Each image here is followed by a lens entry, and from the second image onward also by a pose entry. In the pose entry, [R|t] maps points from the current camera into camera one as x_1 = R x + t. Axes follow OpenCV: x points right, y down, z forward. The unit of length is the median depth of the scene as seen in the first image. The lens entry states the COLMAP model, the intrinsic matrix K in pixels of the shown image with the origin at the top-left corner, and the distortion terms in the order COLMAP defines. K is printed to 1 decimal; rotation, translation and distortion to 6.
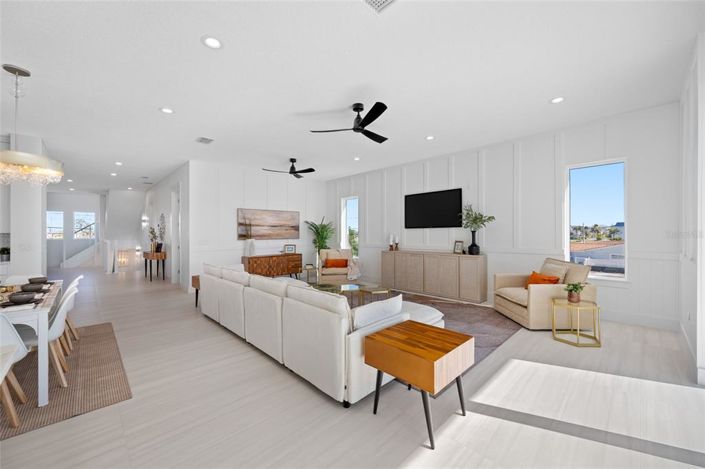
lens RADIAL K [[278.6, 0, 353.7], [0, 278.6, 233.5], [0, 0, 1]] dist [0.000790, -0.000014]
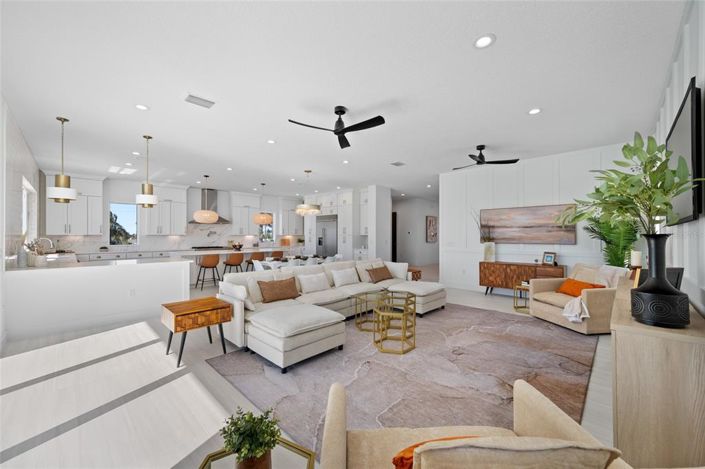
lens RADIAL K [[278.6, 0, 350.3], [0, 278.6, 233.9], [0, 0, 1]] dist [0.000790, -0.000014]
pose [[0.021377, 0.002985, -0.999767, 0.692469], [-0.003317, 0.999990, 0.002915, -0.011504], [0.999766, 0.003254, 0.021387, 0.698369]]
